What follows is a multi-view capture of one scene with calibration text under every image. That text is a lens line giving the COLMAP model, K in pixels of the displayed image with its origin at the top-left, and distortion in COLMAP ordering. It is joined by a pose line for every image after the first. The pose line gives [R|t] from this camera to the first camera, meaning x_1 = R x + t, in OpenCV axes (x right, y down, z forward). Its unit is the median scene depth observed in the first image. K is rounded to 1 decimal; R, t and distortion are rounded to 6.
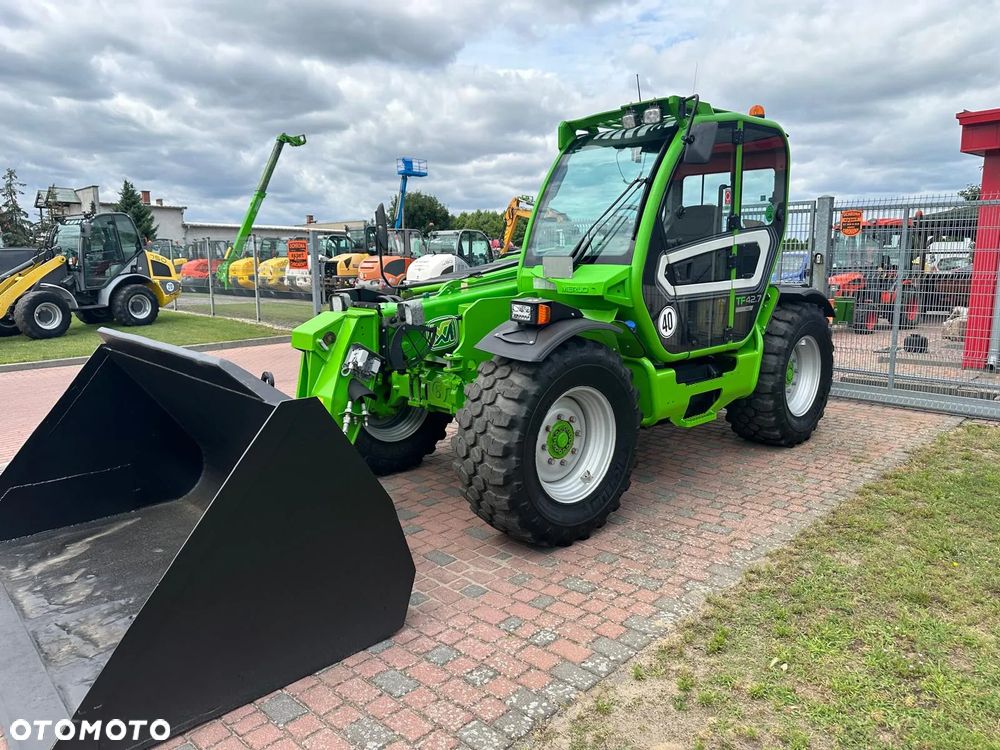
lens RADIAL K [[683.3, 0, 515.9], [0, 683.3, 372.4], [0, 0, 1]] dist [0.085469, -0.095814]
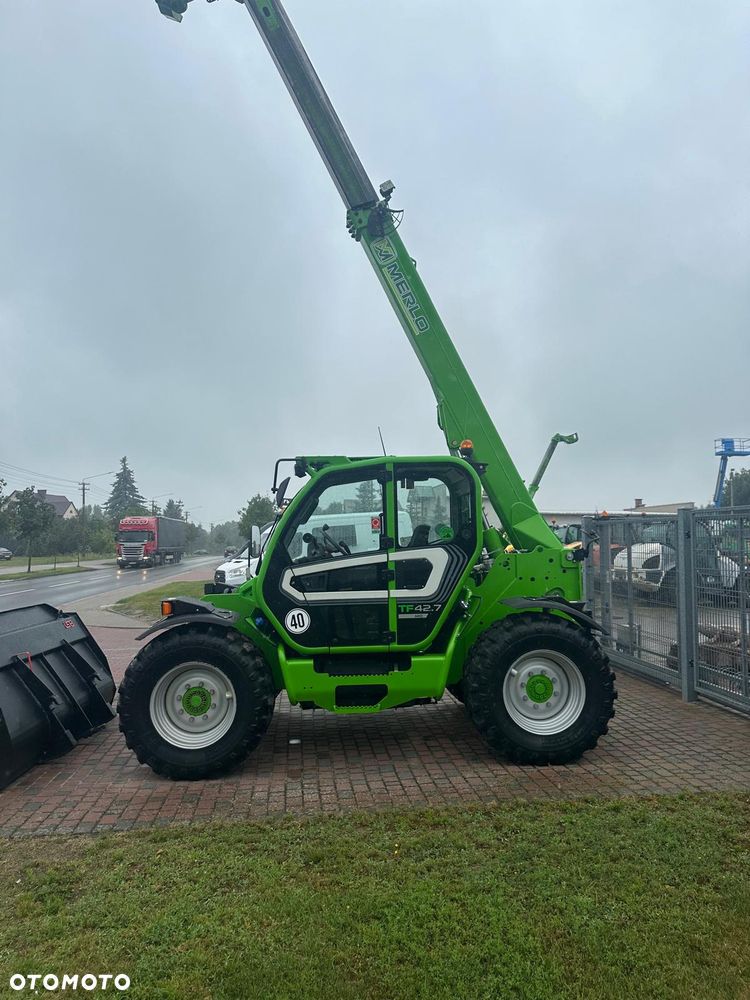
lens RADIAL K [[693.5, 0, 375.0], [0, 693.5, 500.0], [0, 0, 1]] dist [0.052451, -0.065084]
pose [[0.765084, -0.035963, -0.642925, 1.078901], [-0.106283, 0.977693, -0.181165, -0.068432], [0.635099, 0.206939, 0.744195, 0.074156]]
